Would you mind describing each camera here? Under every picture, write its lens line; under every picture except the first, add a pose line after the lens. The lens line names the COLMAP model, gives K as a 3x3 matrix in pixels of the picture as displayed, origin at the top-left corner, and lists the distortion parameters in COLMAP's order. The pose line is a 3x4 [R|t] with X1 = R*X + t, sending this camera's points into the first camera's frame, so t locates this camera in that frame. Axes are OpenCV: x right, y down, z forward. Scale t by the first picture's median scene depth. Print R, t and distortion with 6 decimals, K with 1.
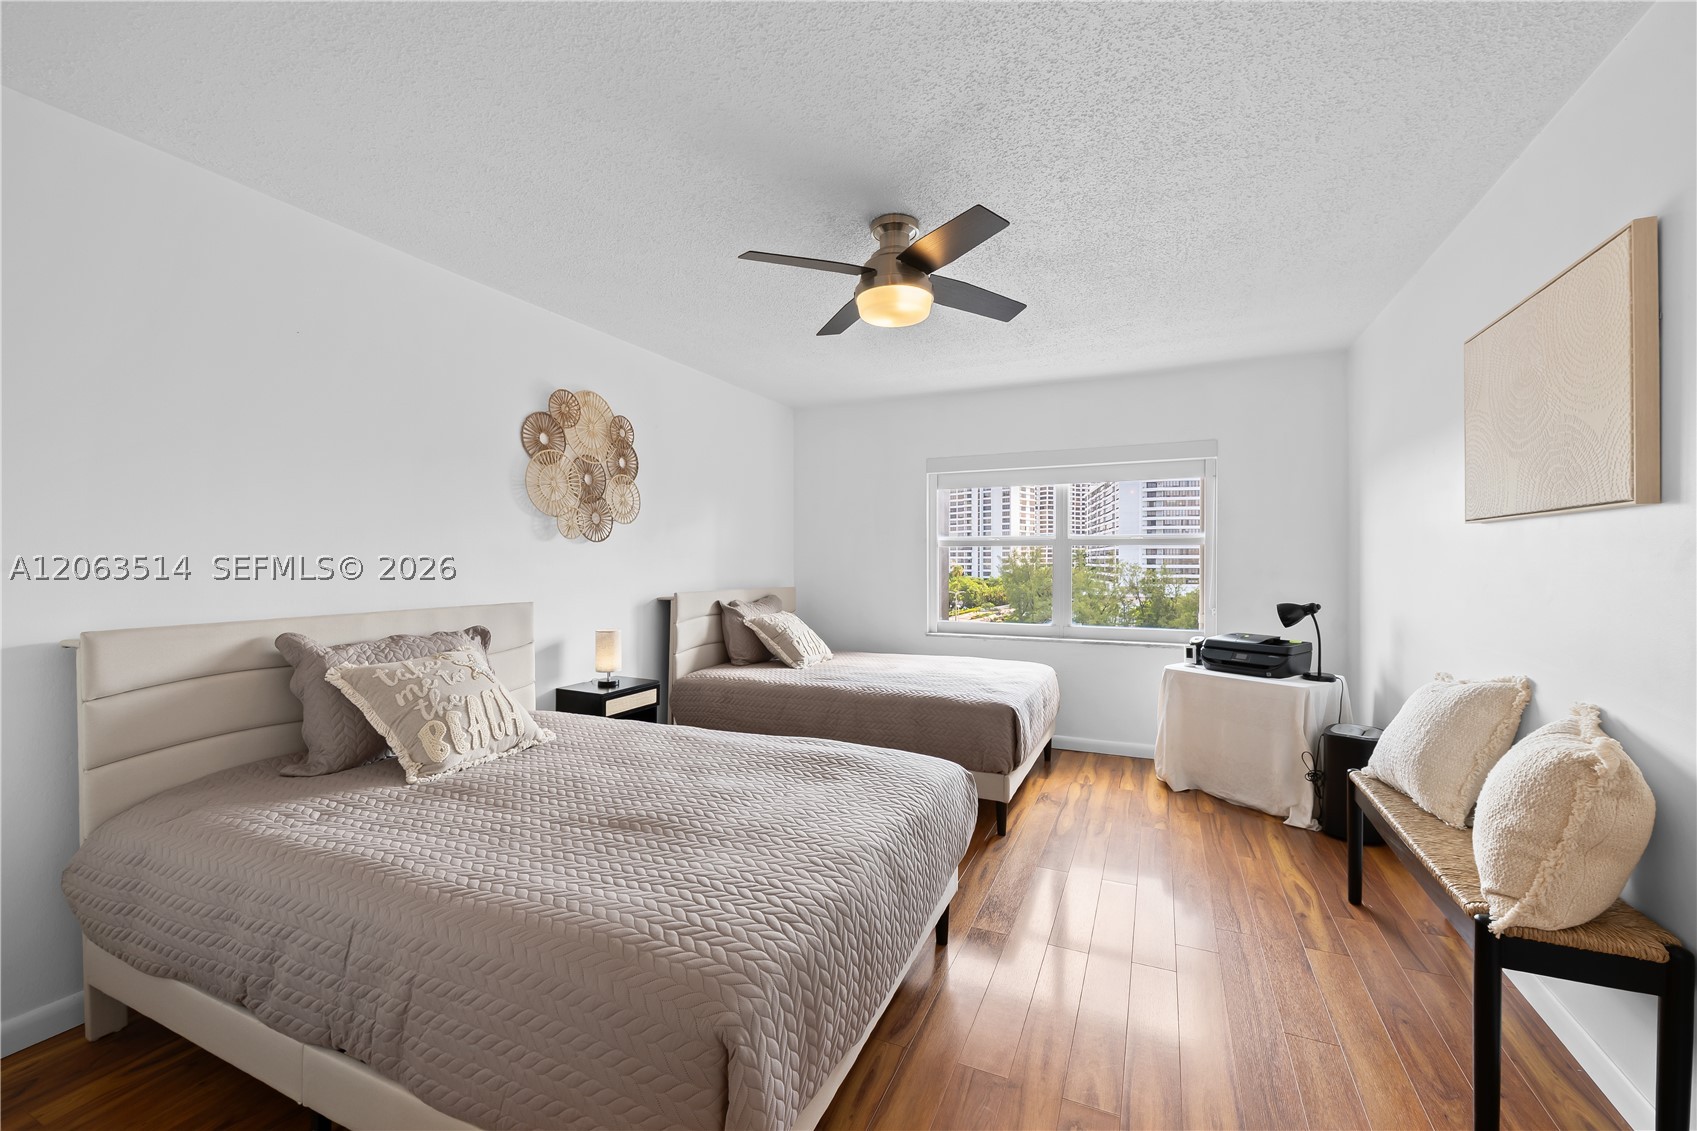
lens RADIAL K [[671.8, 0, 865.7], [0, 671.8, 566.9], [0, 0, 1]] dist [0.002393, -0.003596]
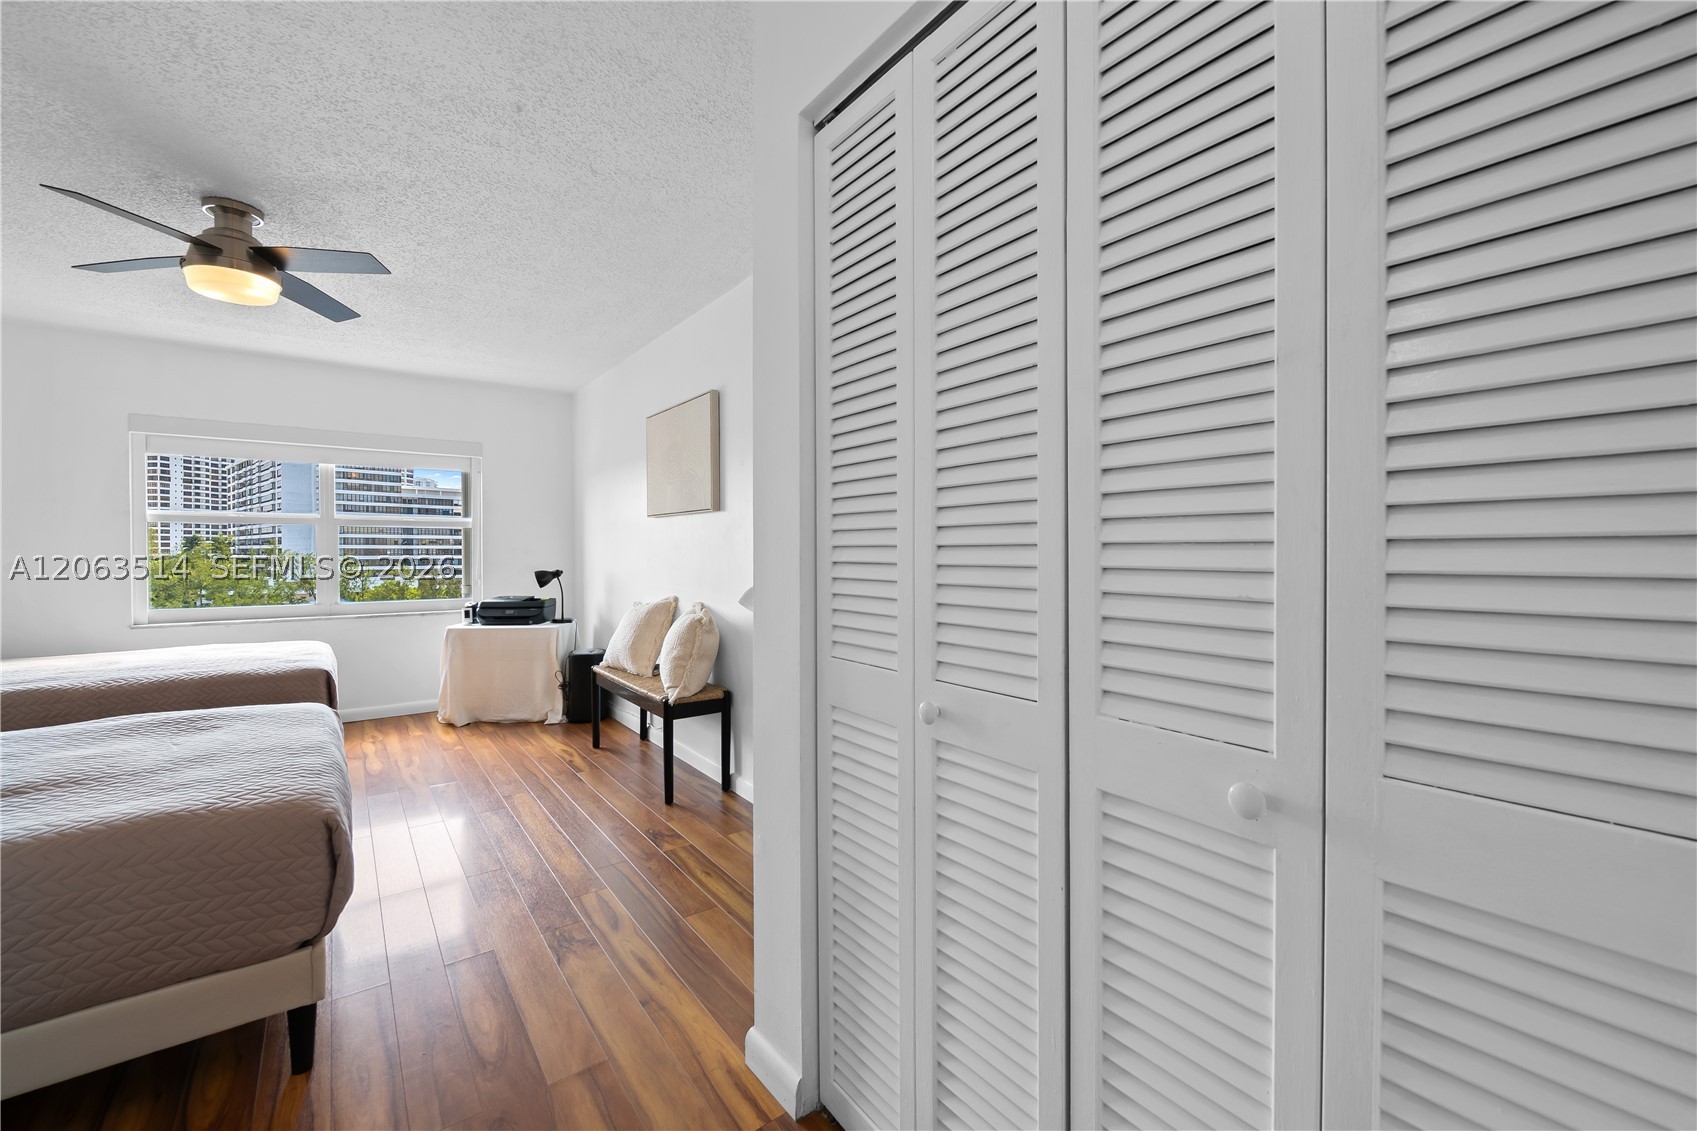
lens RADIAL K [[671.8, 0, 855.2], [0, 671.8, 548.4], [0, 0, 1]] dist [0.002393, -0.003596]
pose [[0.477420, 0.002598, 0.878671, -0.319313], [0.009858, 0.999917, -0.008313, 0.029359], [-0.878620, 0.012631, 0.477355, -0.264582]]
